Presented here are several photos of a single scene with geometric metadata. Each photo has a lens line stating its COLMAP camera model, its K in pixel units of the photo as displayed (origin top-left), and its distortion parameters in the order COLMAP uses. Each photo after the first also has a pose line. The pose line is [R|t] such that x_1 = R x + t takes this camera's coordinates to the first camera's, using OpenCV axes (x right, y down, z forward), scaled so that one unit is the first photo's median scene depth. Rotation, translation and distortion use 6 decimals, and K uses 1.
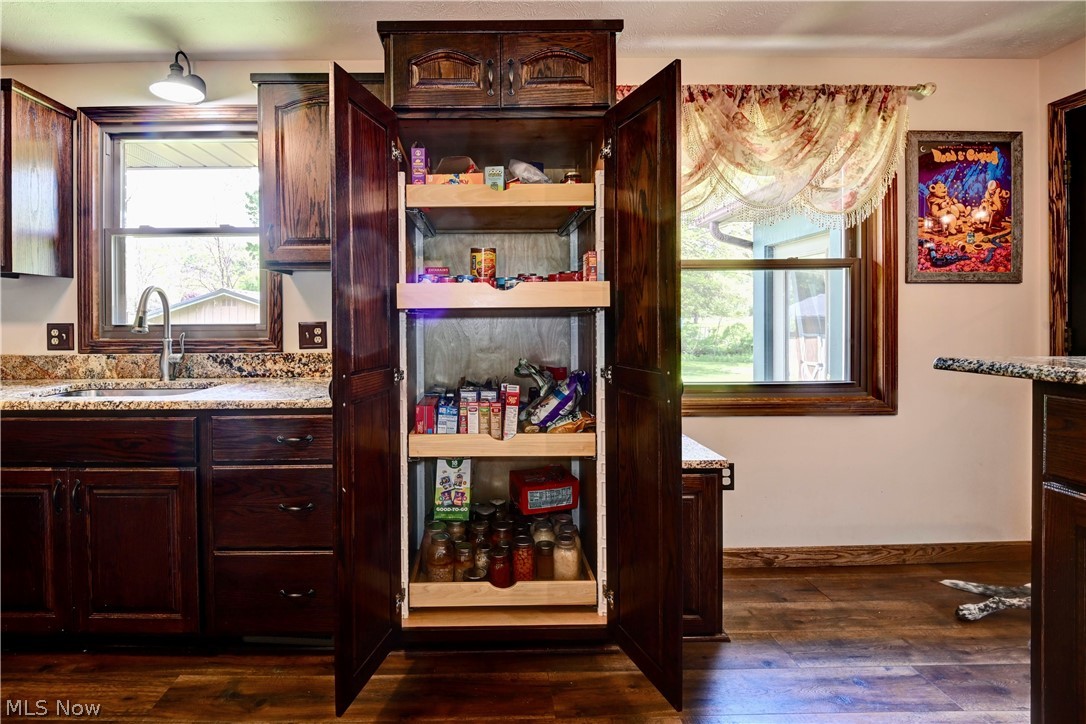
lens RADIAL K [[501.6, 0, 490.7], [0, 501.6, 321.7], [0, 0, 1]] dist [-0.017198, 0.001315]
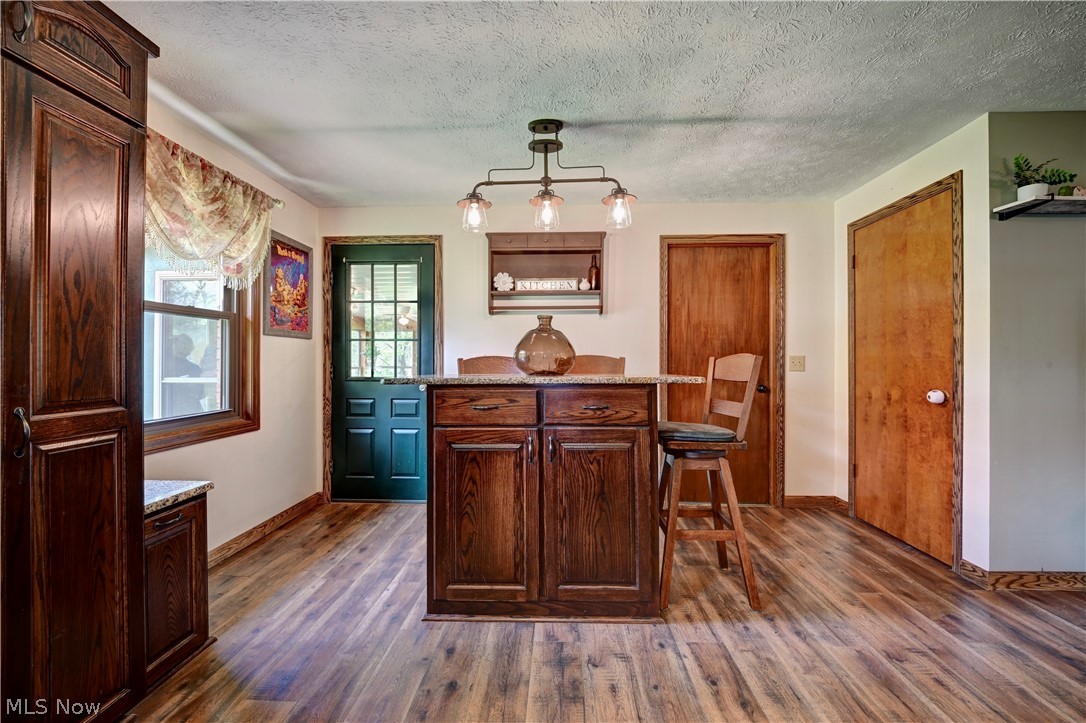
lens RADIAL K [[448.7, 0, 540.8], [0, 448.7, 362.3], [0, 0, 1]] dist [-0.002055, -0.007216]
pose [[0.046900, 0.004830, 0.998888, -0.411532], [0.005747, 0.999970, -0.005105, 0.011464], [-0.998883, 0.005980, 0.046871, 0.164005]]
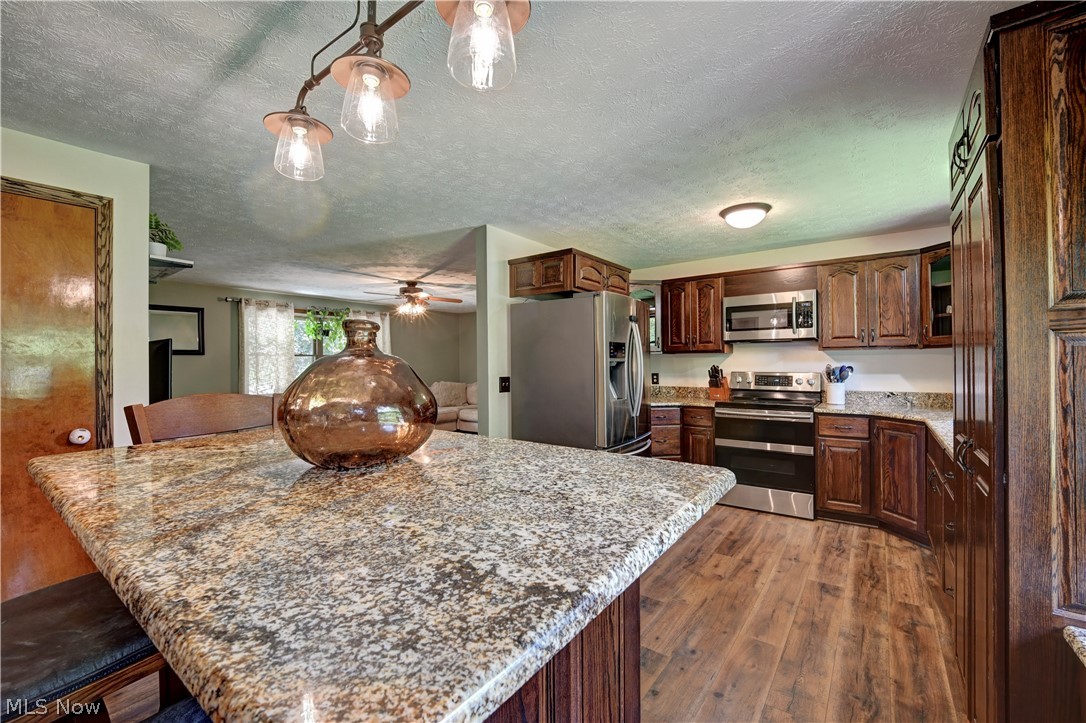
lens RADIAL K [[448.7, 0, 544.3], [0, 448.7, 361.2], [0, 0, 1]] dist [-0.002055, -0.007216]
pose [[-0.599113, 0.010877, -0.800590, 0.888248], [0.008717, 0.999937, 0.007062, -0.065692], [0.800617, -0.002748, -0.599170, 0.620043]]
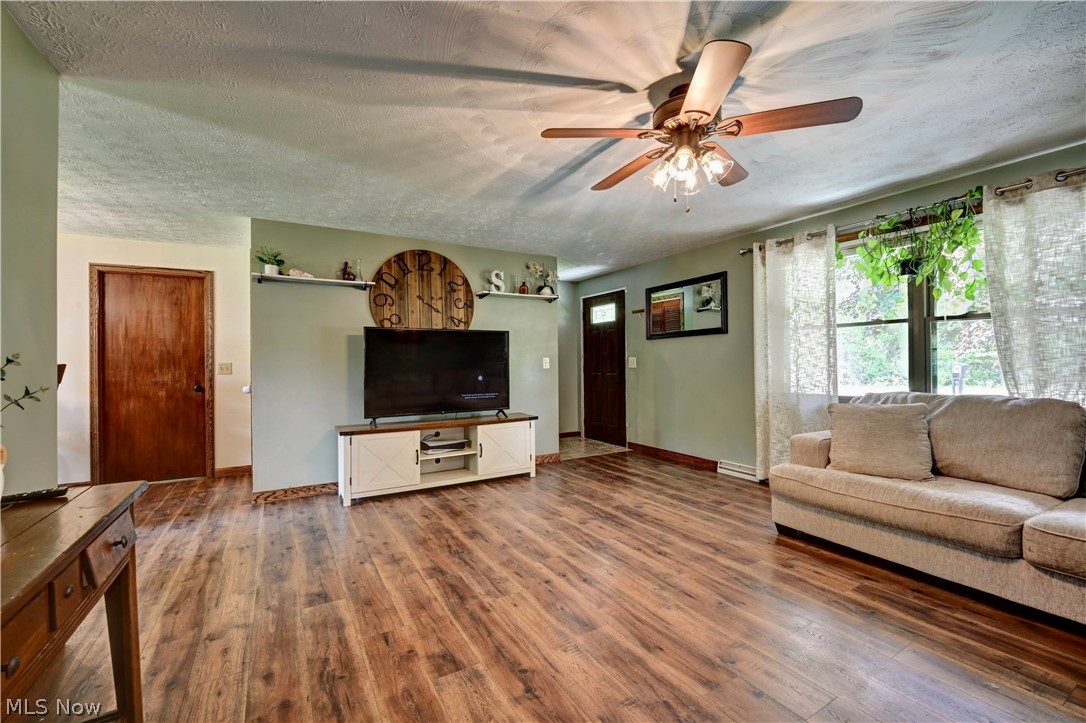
lens RADIAL K [[448.7, 0, 543.8], [0, 448.7, 355.0], [0, 0, 1]] dist [-0.002055, -0.007216]
pose [[-0.512434, 0.026752, 0.858310, -1.384294], [0.021109, 0.999605, -0.018553, 0.019975], [-0.858467, 0.008611, -0.512797, -0.871280]]
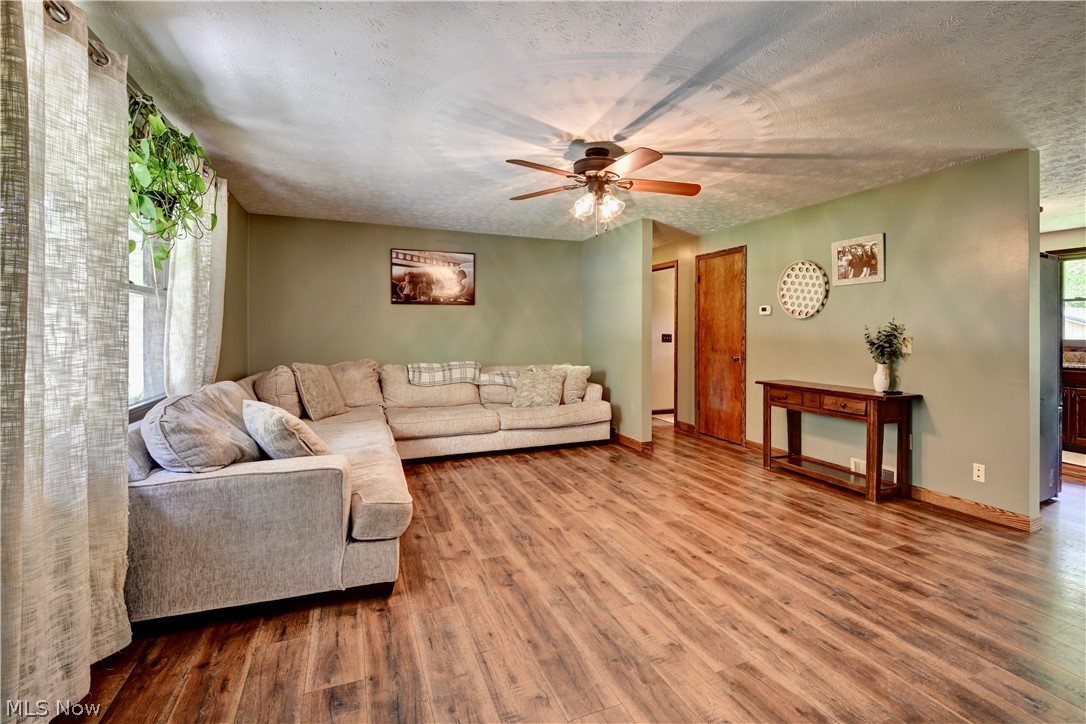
lens RADIAL K [[501.6, 0, 547.4], [0, 501.6, 333.9], [0, 0, 1]] dist [-0.017198, 0.001315]
pose [[0.370013, 0.017166, -0.928868, 0.488282], [-0.011678, 0.999836, 0.013826, -0.025607], [0.928953, 0.005732, 0.370152, -2.224956]]
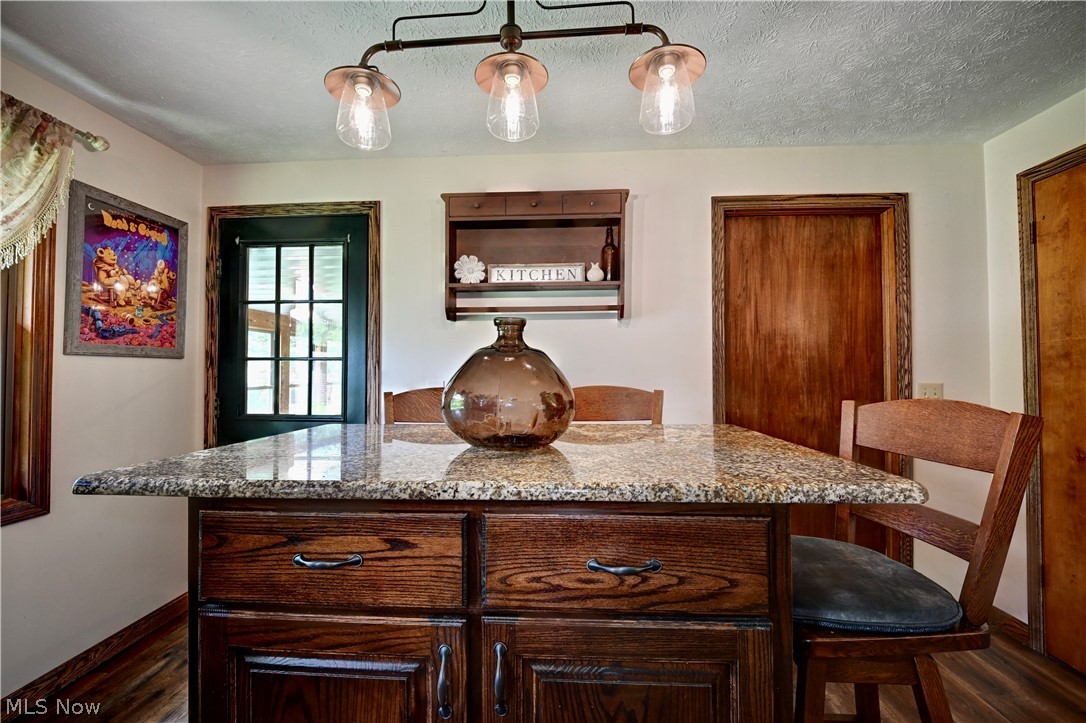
lens RADIAL K [[448.7, 0, 539.7], [0, 448.7, 360.0], [0, 0, 1]] dist [-0.002055, -0.007216]
pose [[0.077942, 0.029359, 0.996525, 0.147545], [0.006154, 0.999533, -0.029929, -0.042449], [-0.996939, 0.008465, 0.077725, 0.131170]]
